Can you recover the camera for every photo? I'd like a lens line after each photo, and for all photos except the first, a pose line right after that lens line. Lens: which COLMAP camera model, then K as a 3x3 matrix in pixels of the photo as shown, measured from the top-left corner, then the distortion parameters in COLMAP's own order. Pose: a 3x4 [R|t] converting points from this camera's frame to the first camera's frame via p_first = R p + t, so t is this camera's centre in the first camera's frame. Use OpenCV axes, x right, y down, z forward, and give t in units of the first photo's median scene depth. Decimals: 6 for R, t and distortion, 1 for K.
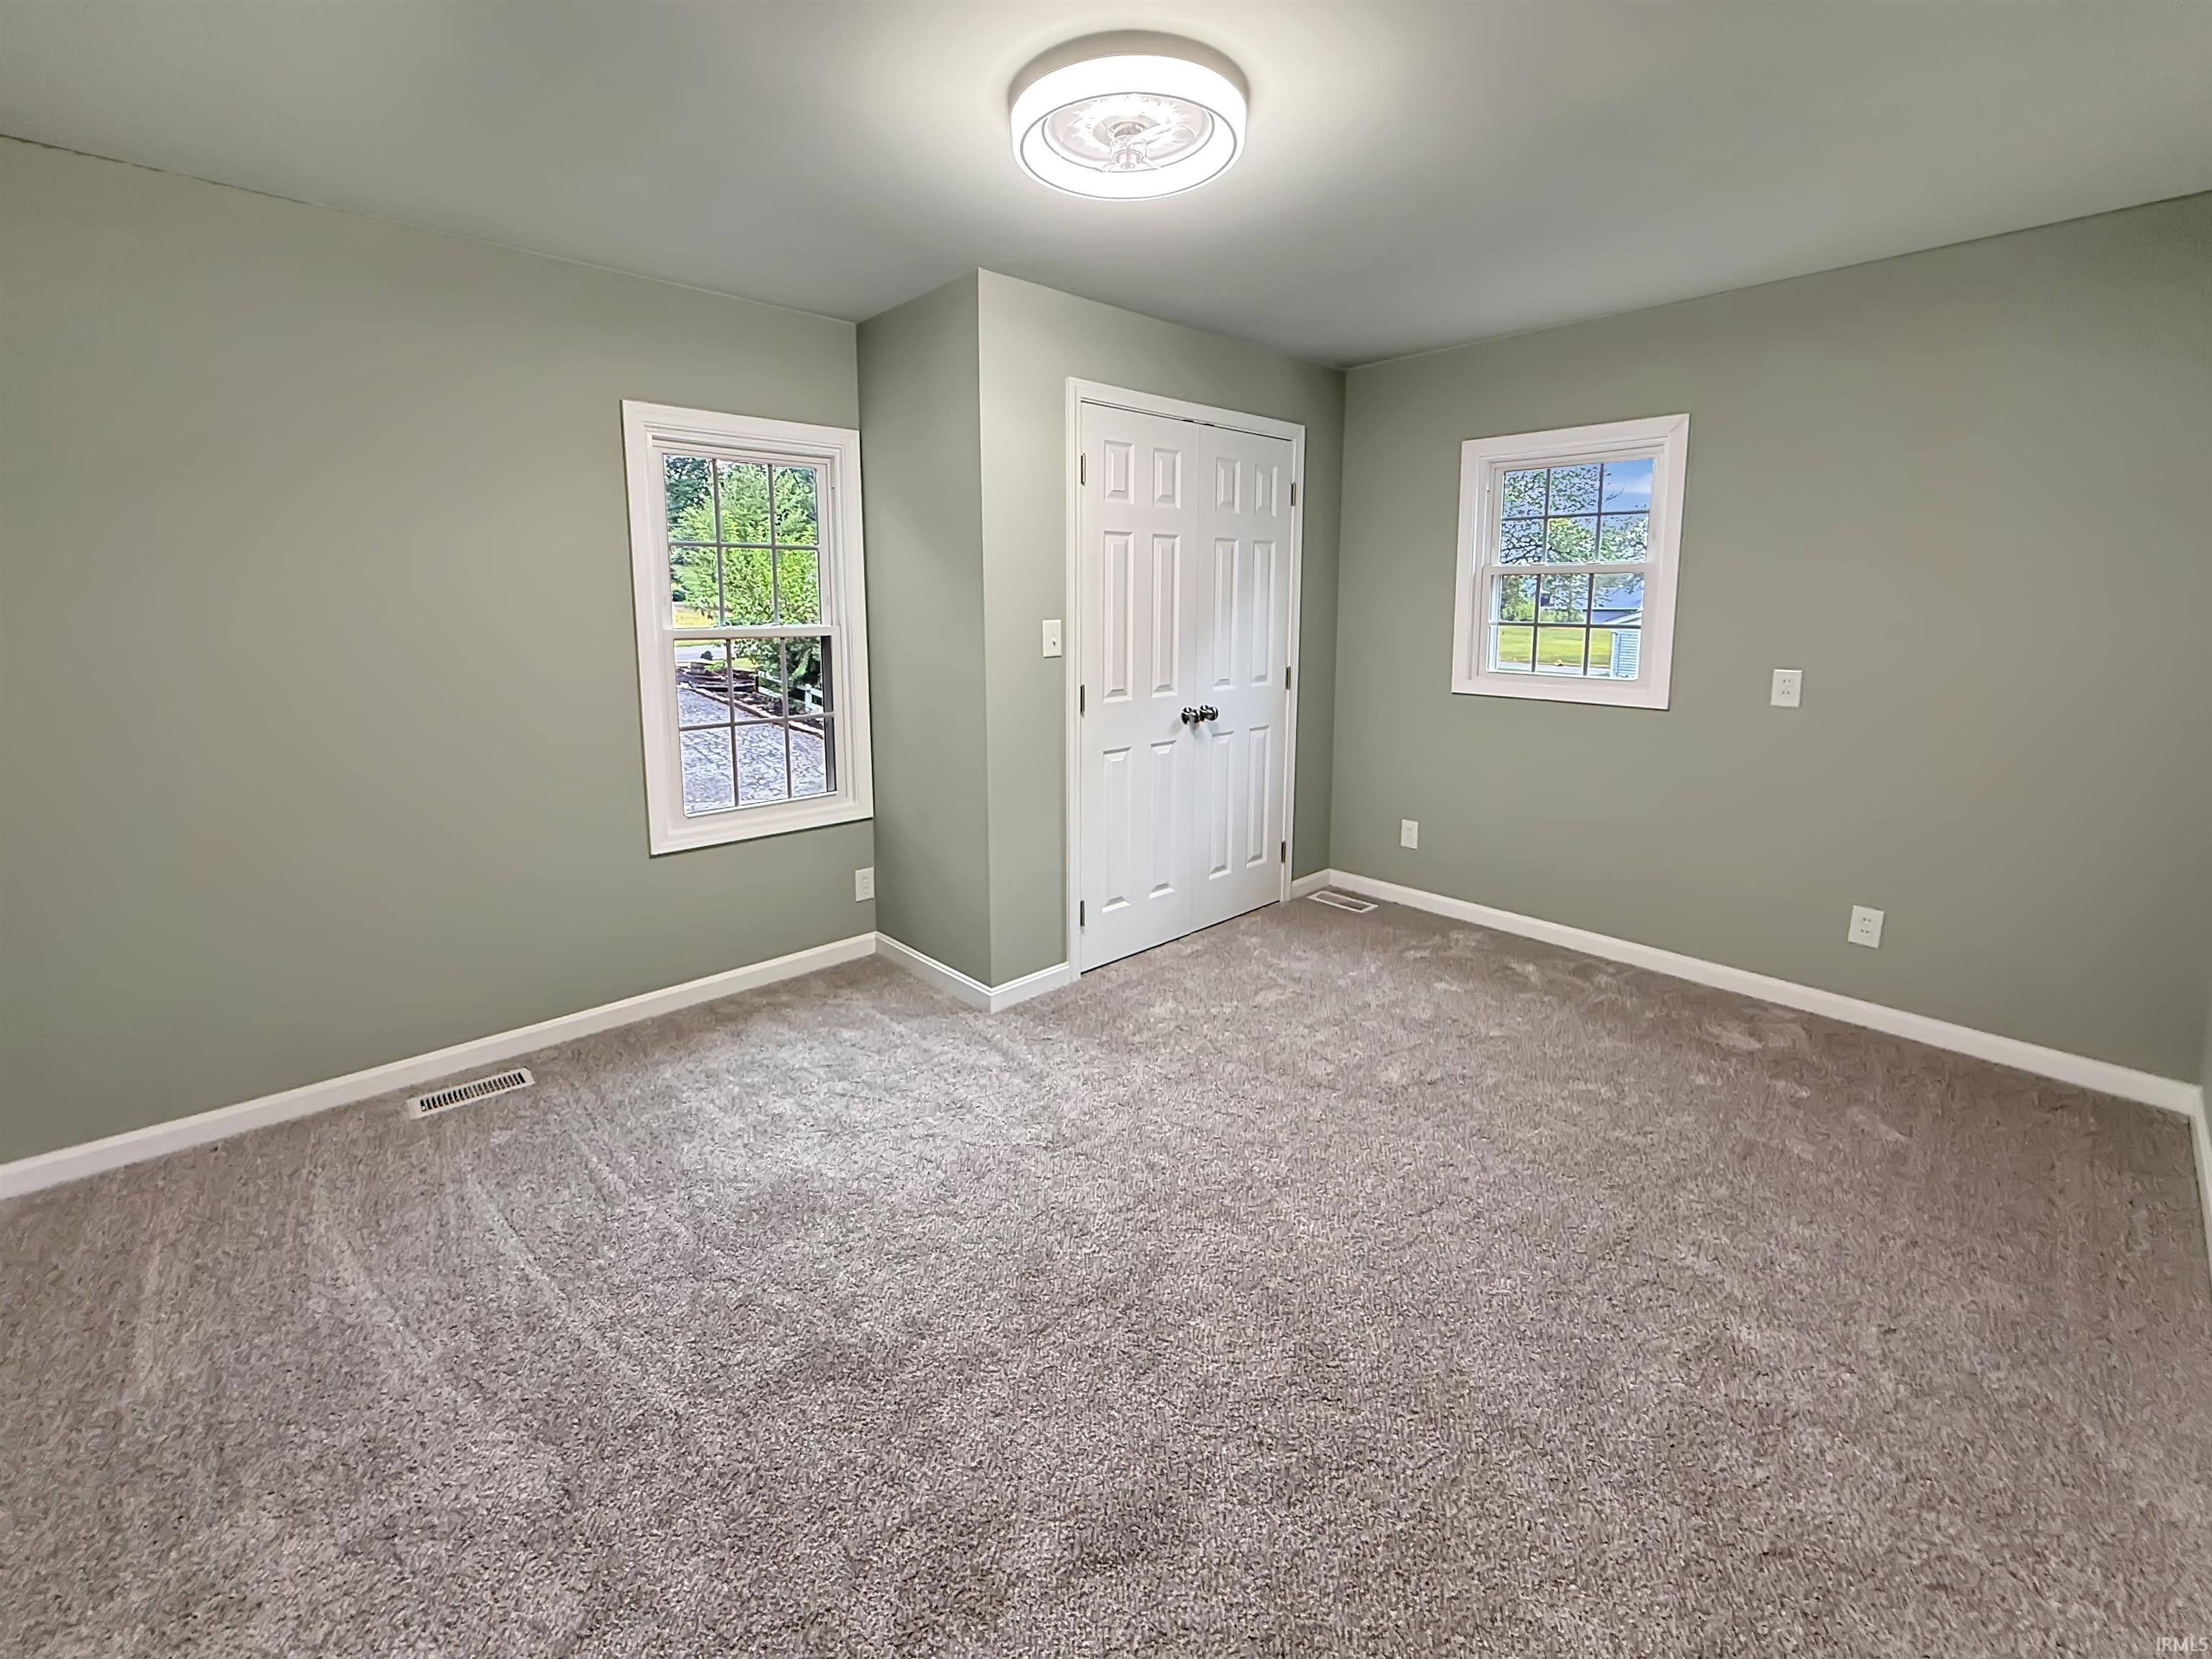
lens RADIAL K [[940.4, 0, 1106.9], [0, 940.4, 718.4], [0, 0, 1]] dist [0.000194, 0.000453]
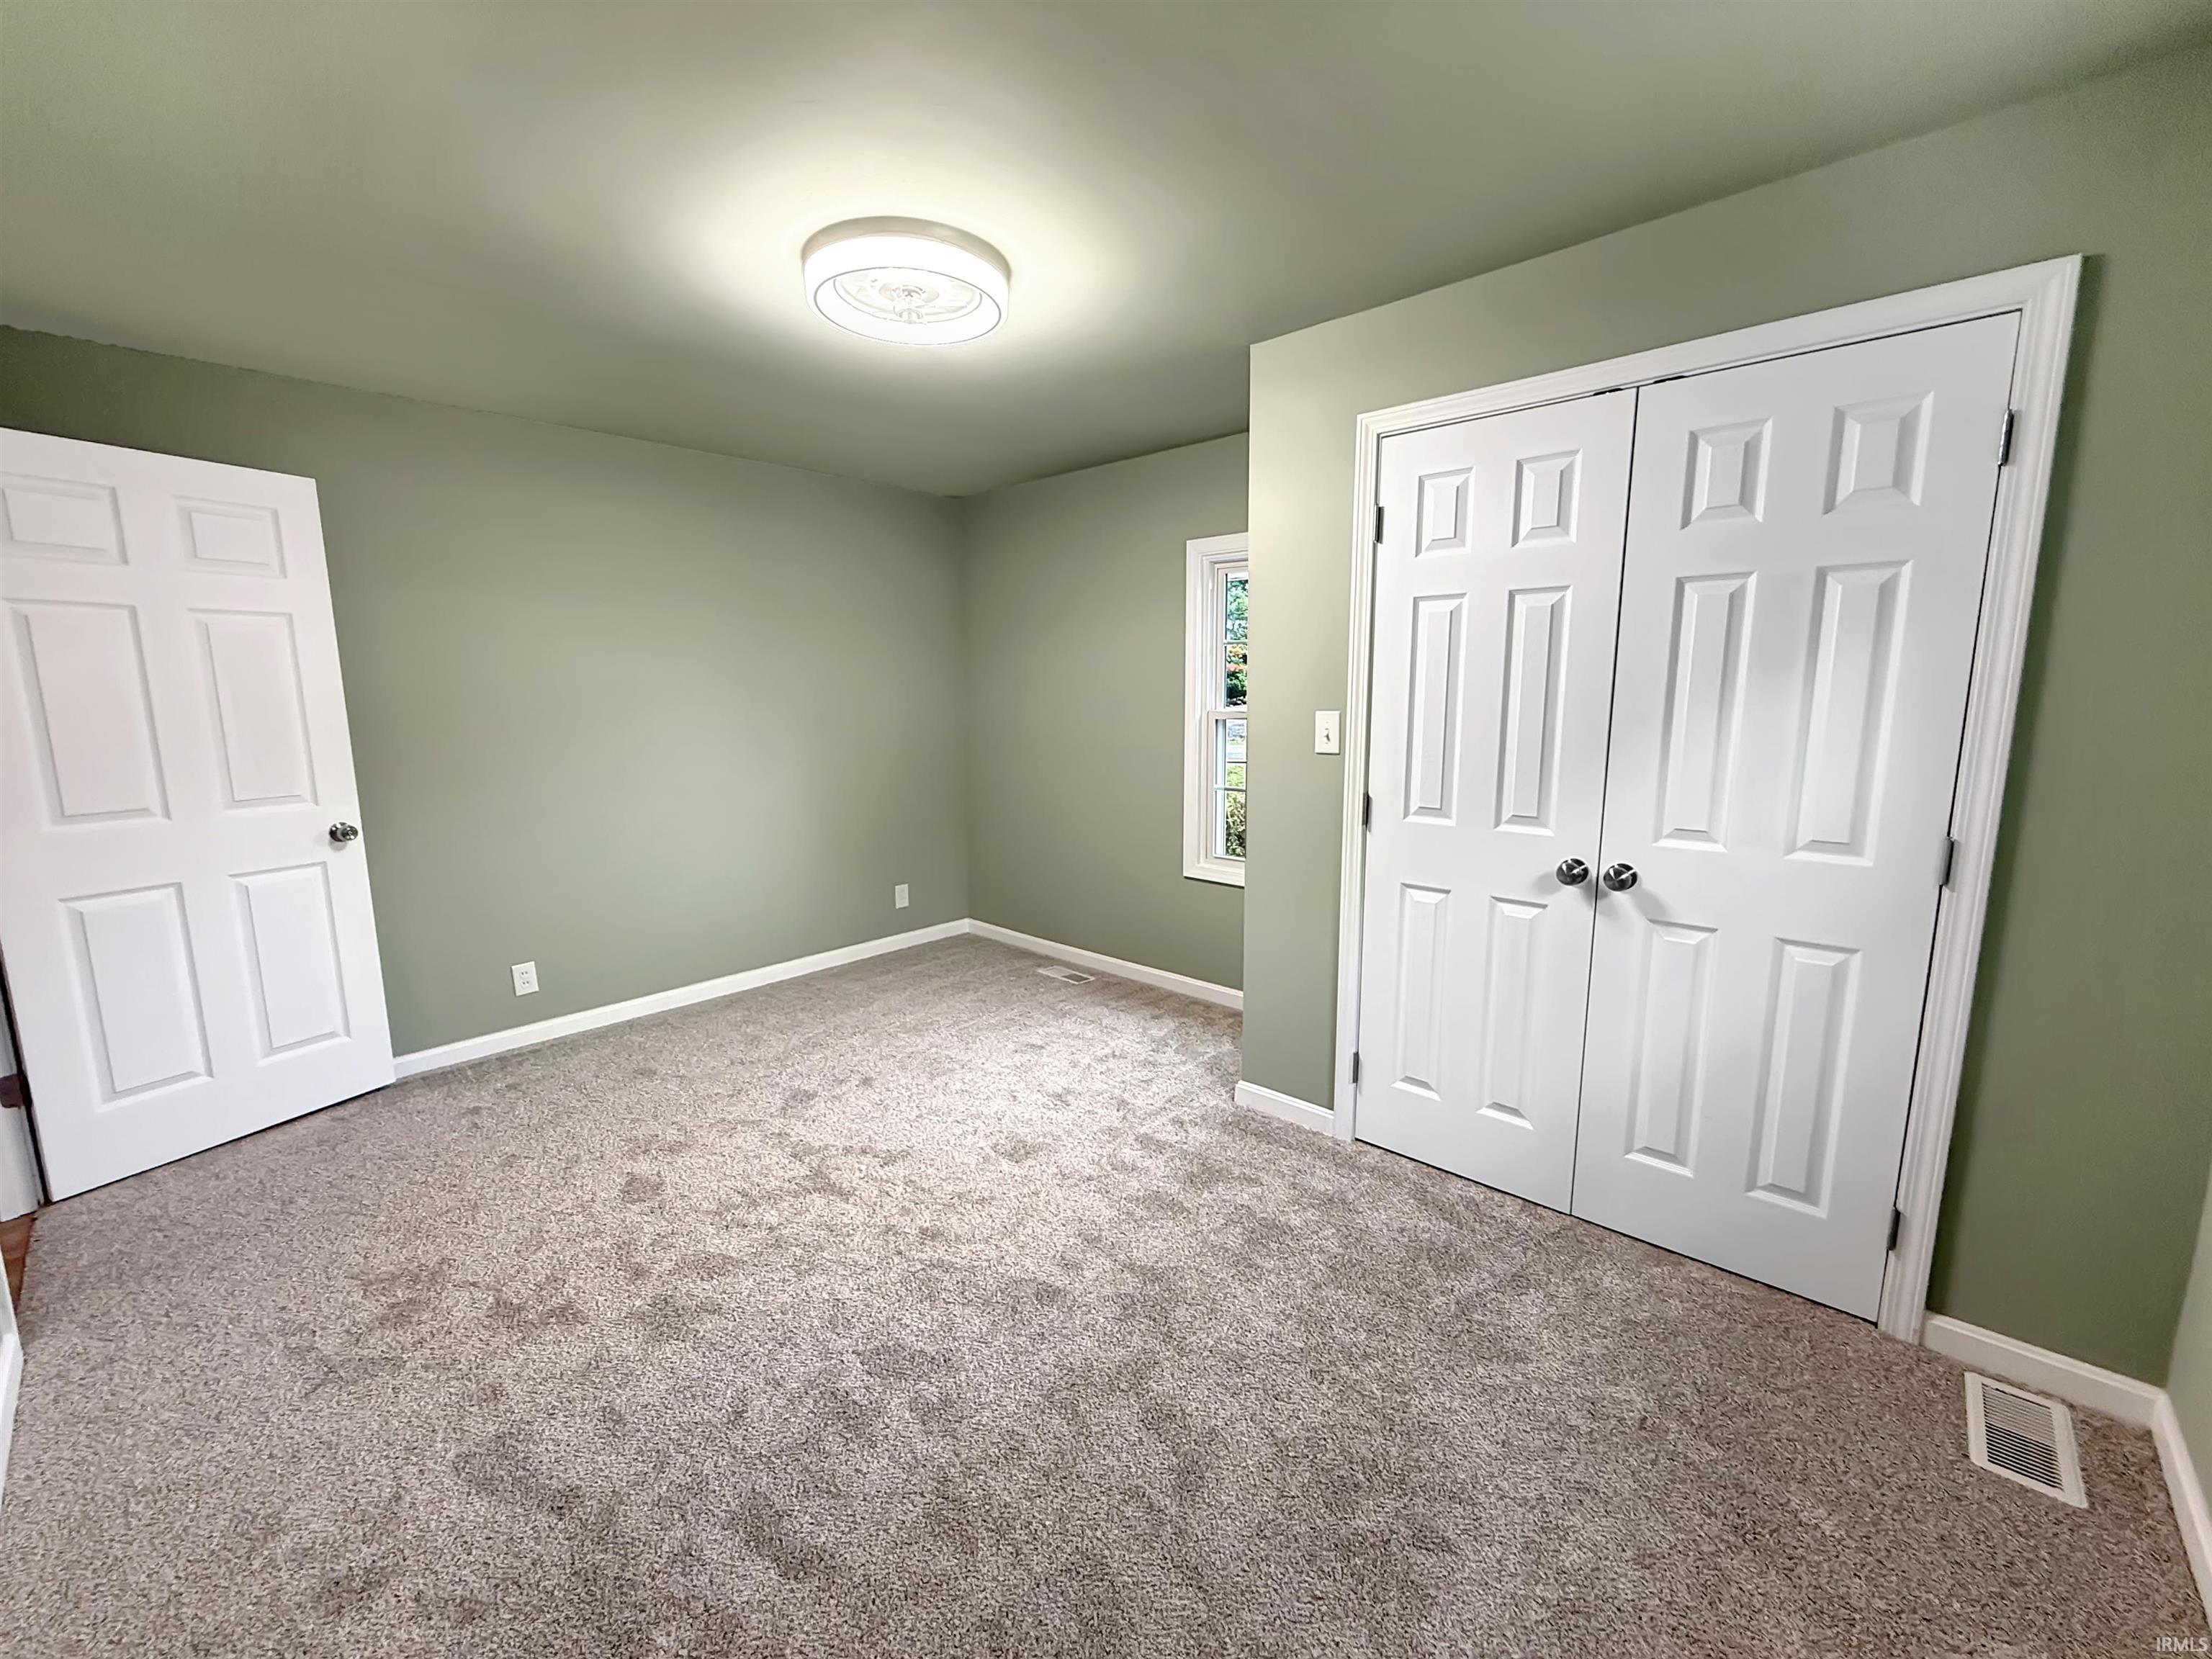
lens RADIAL K [[908.2, 0, 1106.0], [0, 908.2, 829.5], [0, 0, 1]] dist [0.000648, 0.000369]
pose [[0.073155, 0.152447, -0.985600, 0.764860], [-0.126479, 0.981687, 0.142454, -0.090477], [0.989268, 0.114236, 0.091097, 0.734036]]
